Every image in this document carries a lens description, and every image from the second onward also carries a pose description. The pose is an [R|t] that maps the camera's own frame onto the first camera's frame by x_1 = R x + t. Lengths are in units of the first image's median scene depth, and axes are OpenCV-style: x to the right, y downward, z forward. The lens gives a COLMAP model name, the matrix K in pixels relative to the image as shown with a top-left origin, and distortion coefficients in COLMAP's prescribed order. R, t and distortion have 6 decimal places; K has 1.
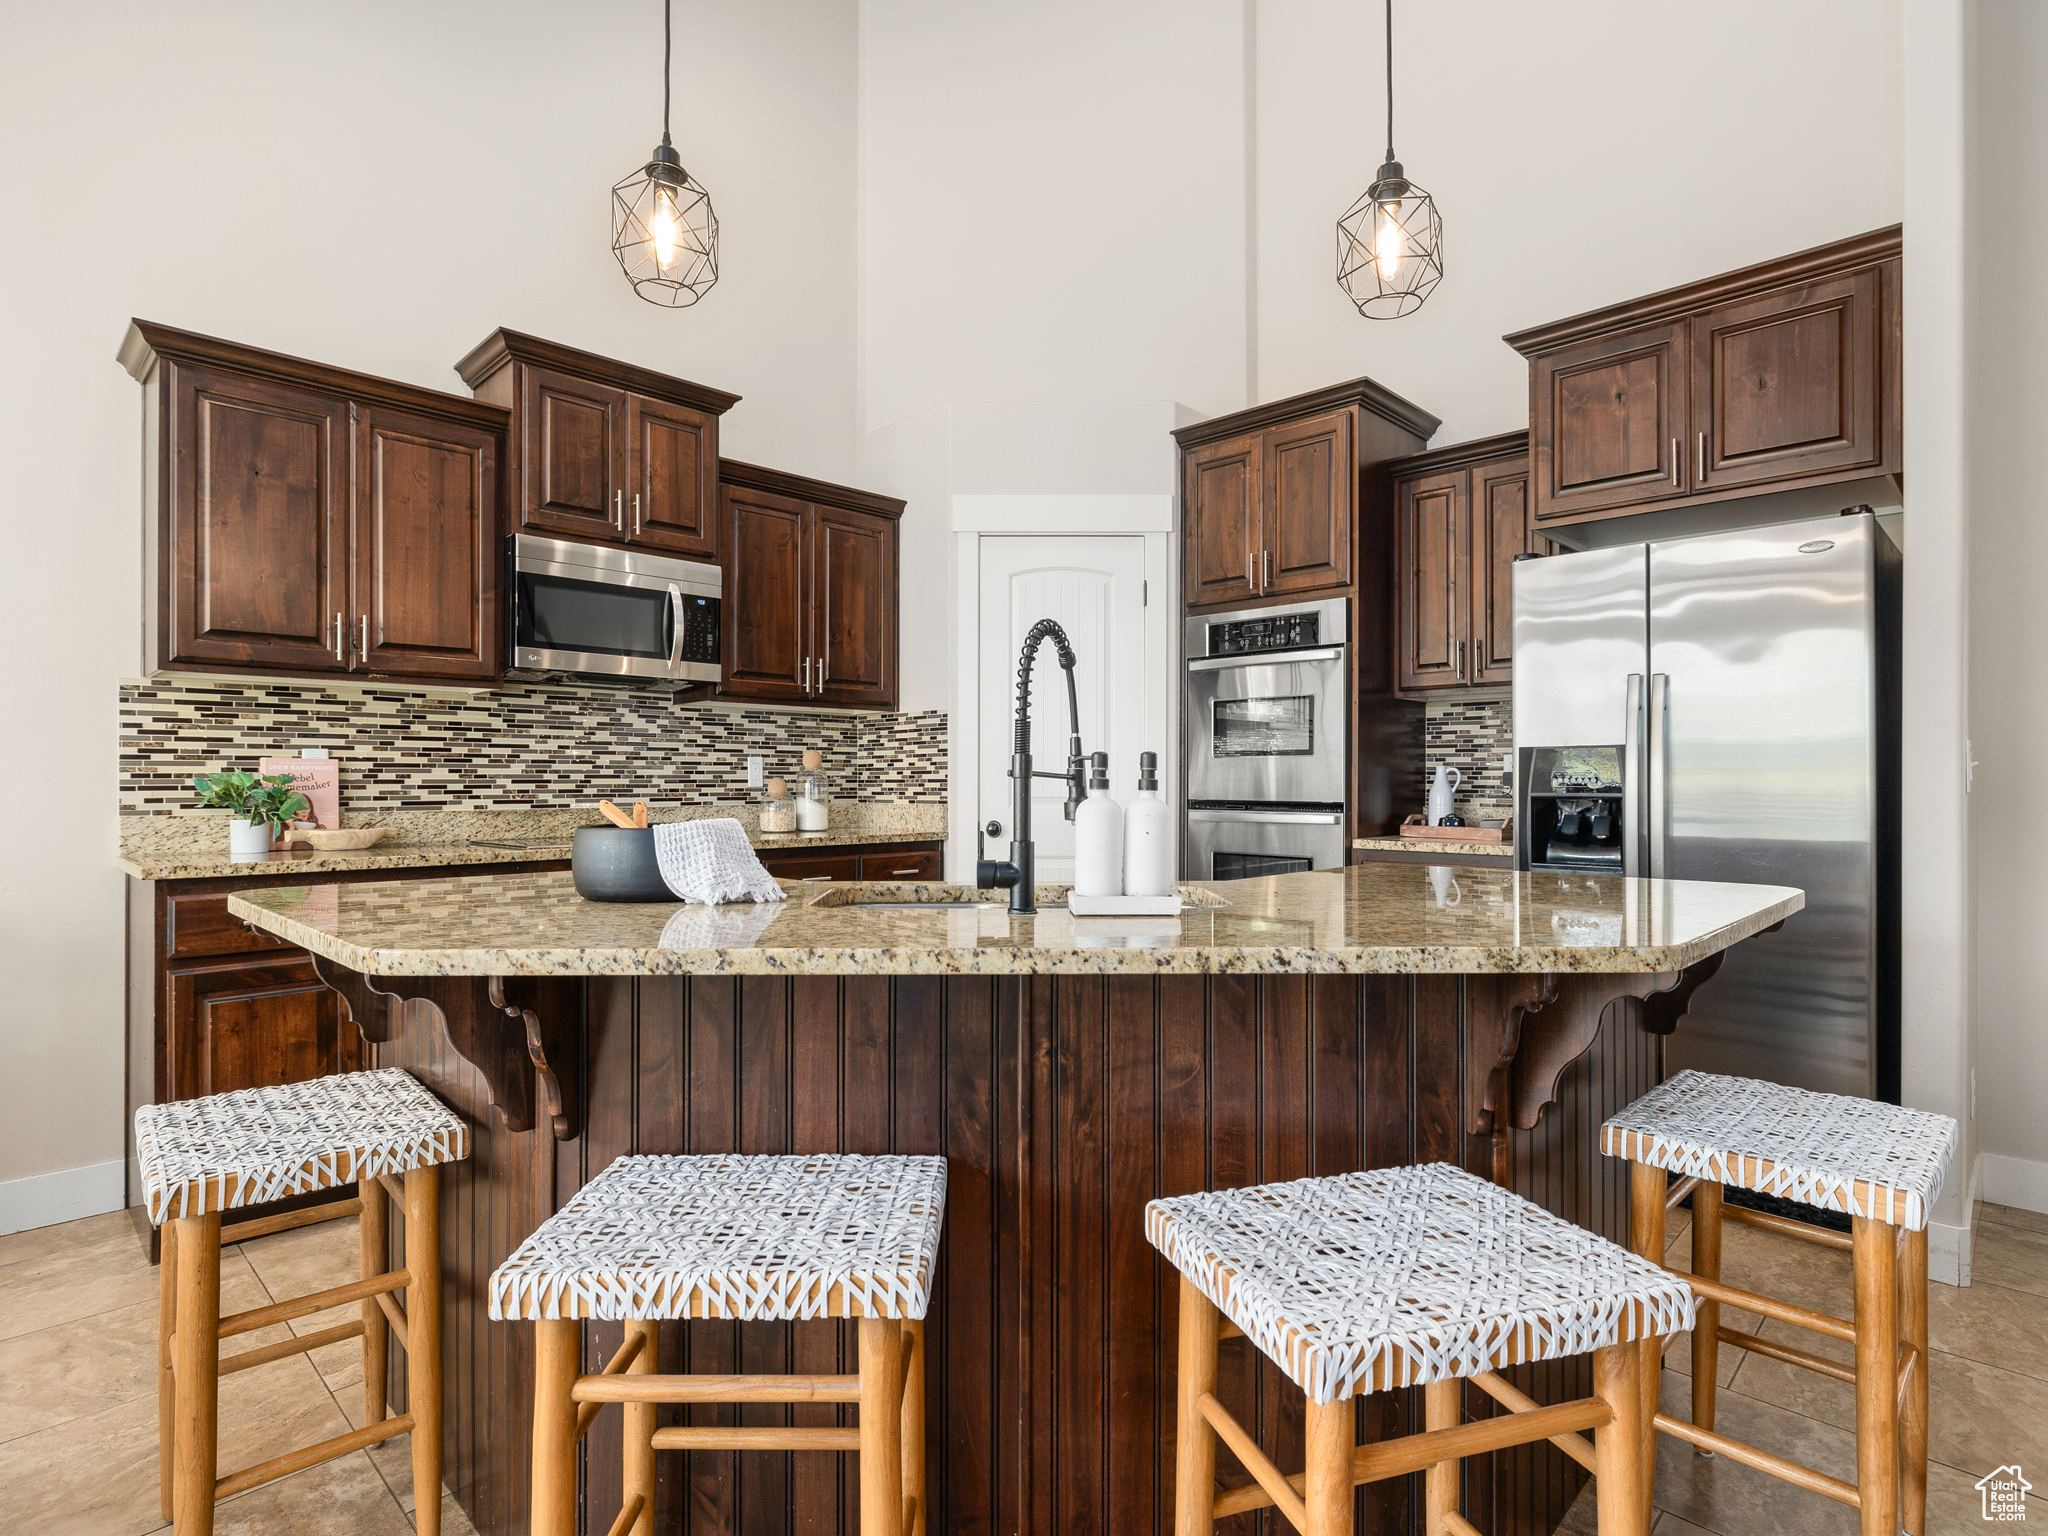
lens RADIAL K [[1051.7, 0, 1024.0], [0, 1051.7, 768.0], [0, 0, 1]] dist [-0.001309, -0.000338]
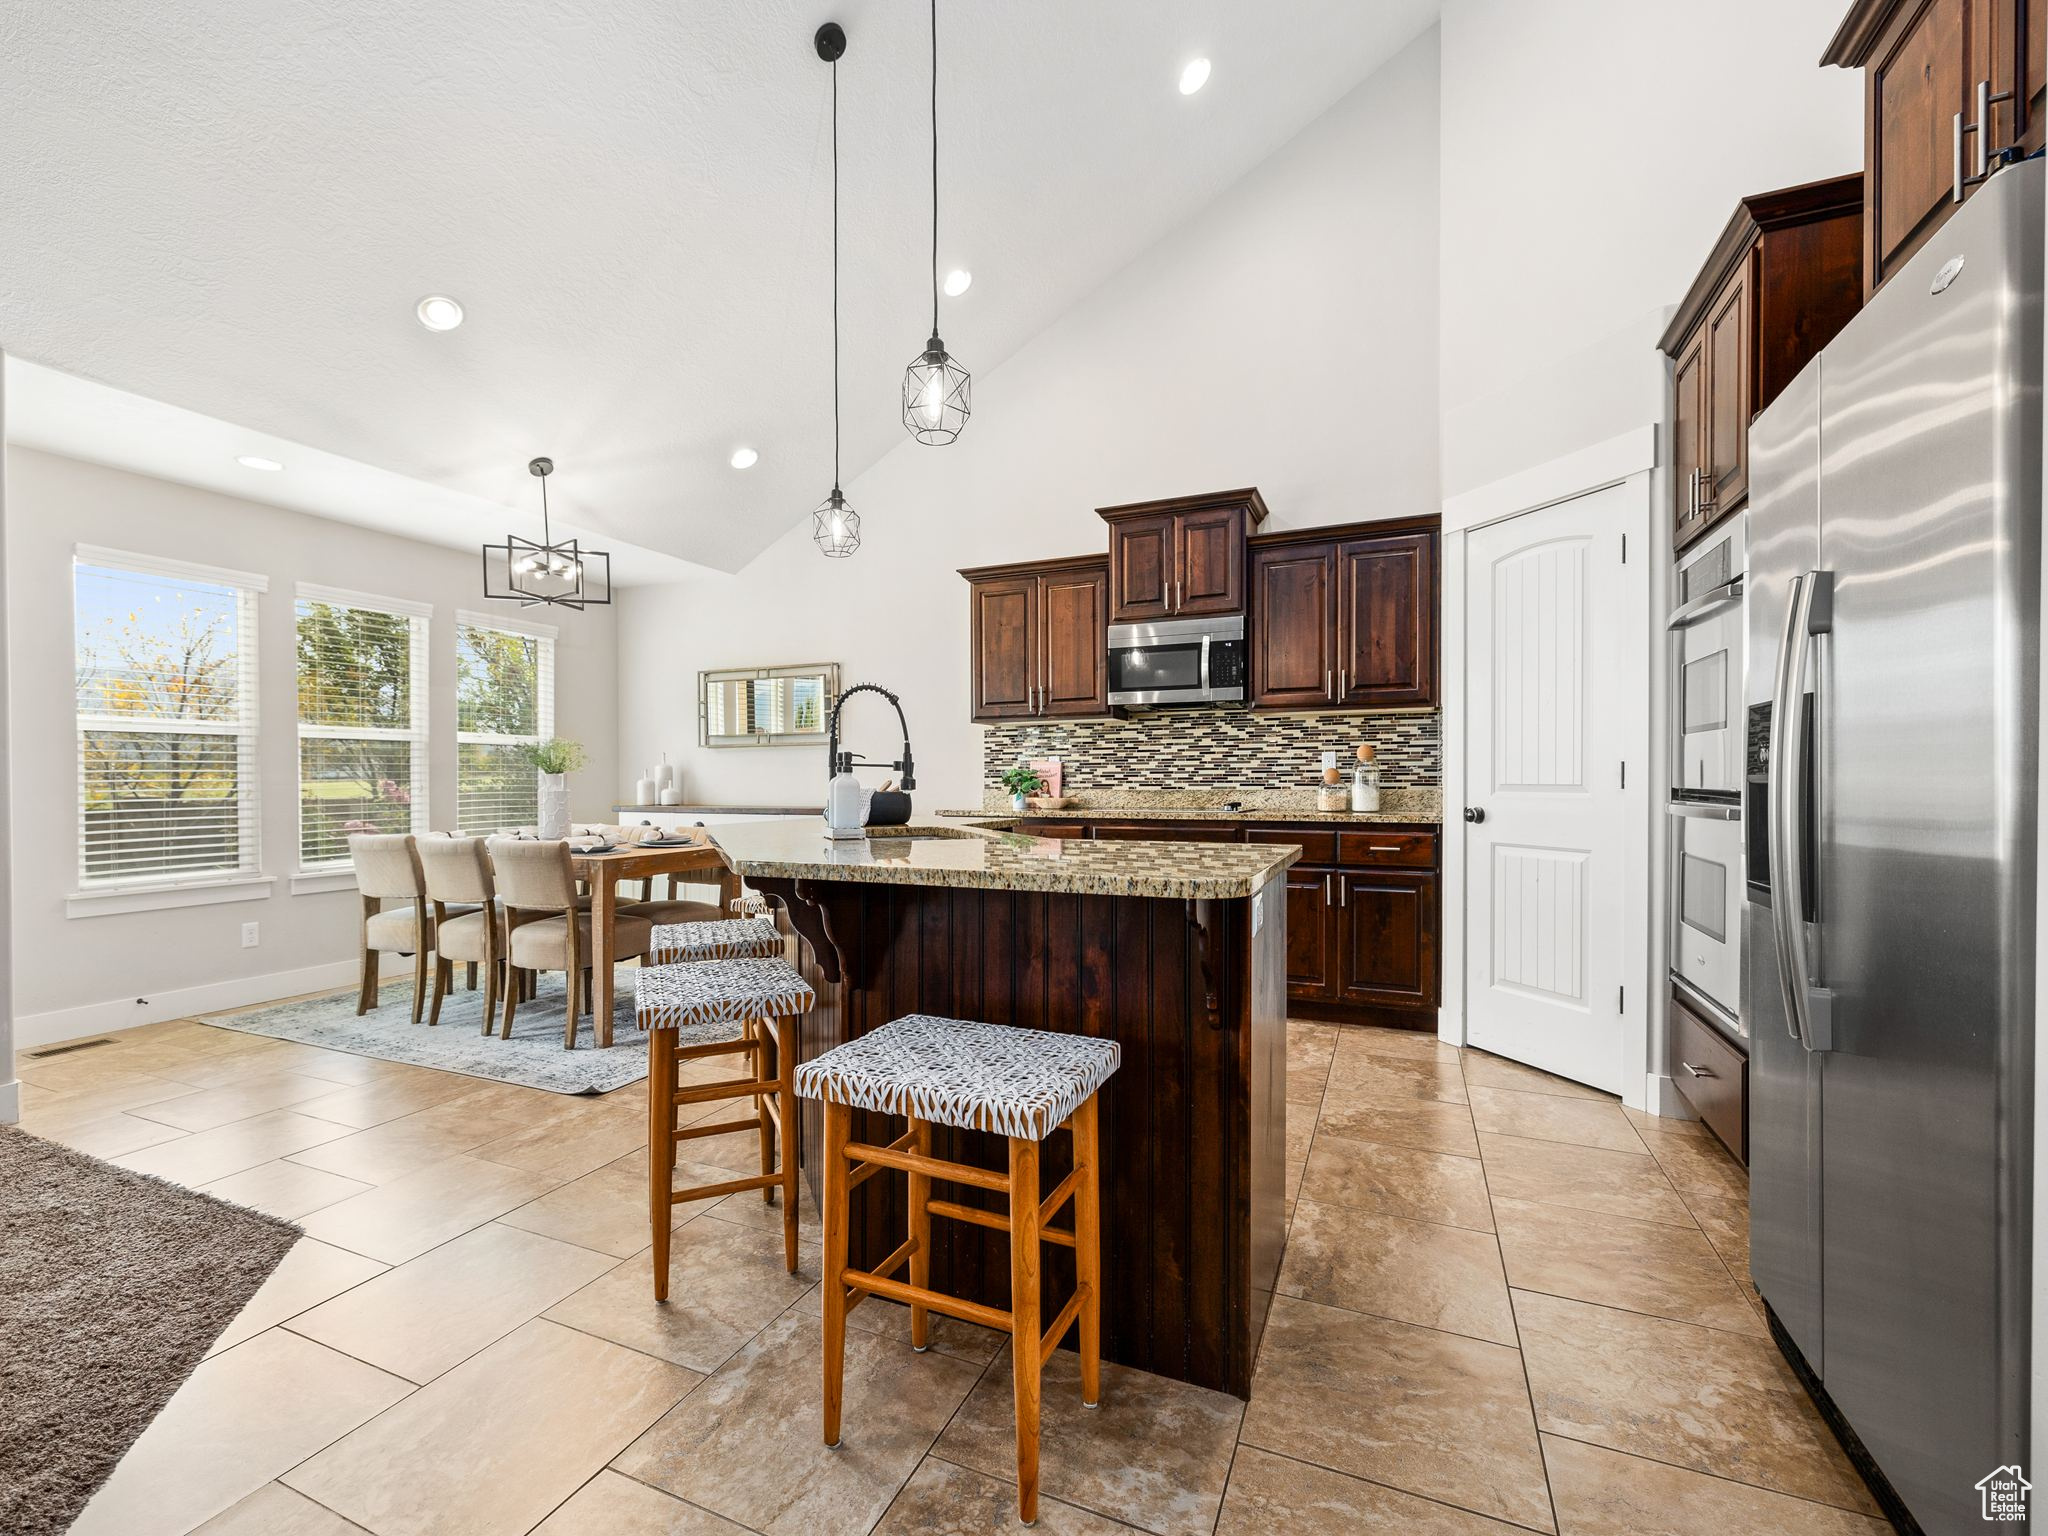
lens RADIAL K [[889.5, 0, 1009.8], [0, 889.5, 784.5], [0, 0, 1]] dist [-0.001804, -0.000276]
pose [[0.349977, 0.003851, -0.936750, 0.722405], [0.015977, 0.999822, 0.010079, 0.013868], [0.936622, -0.018494, 0.349853, 0.307061]]
